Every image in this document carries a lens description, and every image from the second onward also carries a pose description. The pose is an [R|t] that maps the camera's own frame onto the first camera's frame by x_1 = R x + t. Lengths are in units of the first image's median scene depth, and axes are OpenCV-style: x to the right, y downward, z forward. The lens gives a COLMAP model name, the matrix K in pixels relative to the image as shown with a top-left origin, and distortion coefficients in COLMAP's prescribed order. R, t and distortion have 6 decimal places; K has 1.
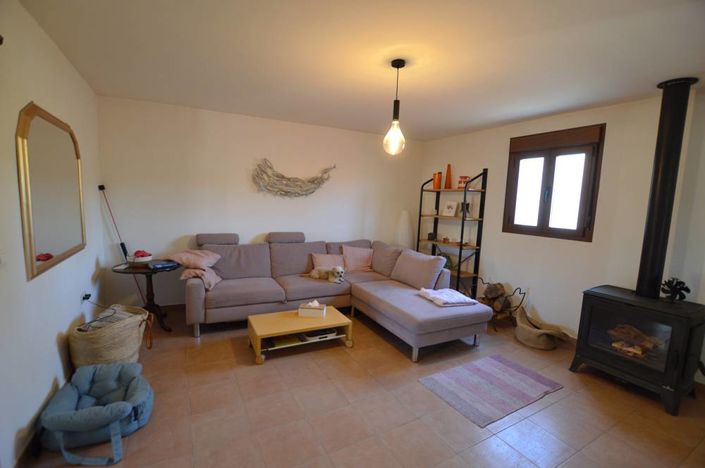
lens RADIAL K [[319.4, 0, 352.5], [0, 319.4, 234.0], [0, 0, 1]] dist [-0.021714, 0.000561]
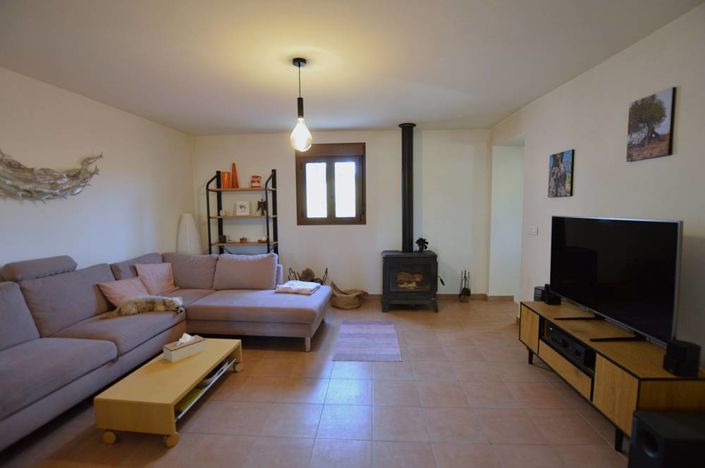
lens RADIAL K [[319.4, 0, 352.5], [0, 319.4, 234.0], [0, 0, 1]] dist [-0.021714, 0.000561]
pose [[0.544541, -0.112493, 0.831156, -0.446703], [0.120044, 0.991216, 0.055508, -0.017488], [-0.830099, 0.069549, 0.553262, 0.222472]]
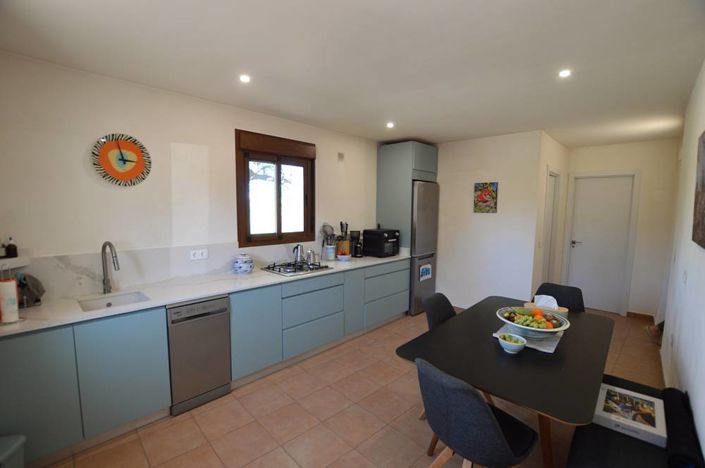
lens RADIAL K [[319.4, 0, 352.5], [0, 319.4, 234.0], [0, 0, 1]] dist [-0.021714, 0.000561]
pose [[-0.302375, -0.132778, 0.943896, -0.440797], [0.083253, 0.982787, 0.164919, -0.172310], [-0.949546, 0.128450, -0.286116, 1.098358]]
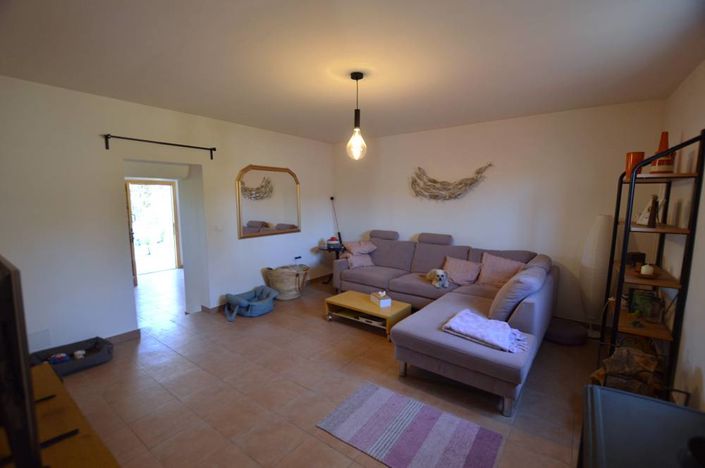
lens RADIAL K [[319.4, 0, 352.5], [0, 319.4, 234.0], [0, 0, 1]] dist [-0.021714, 0.000561]
pose [[0.414827, 0.063807, -0.907660, 0.771367], [-0.080167, 0.996222, 0.033394, -0.021591], [0.906362, 0.058911, 0.418375, 0.375027]]
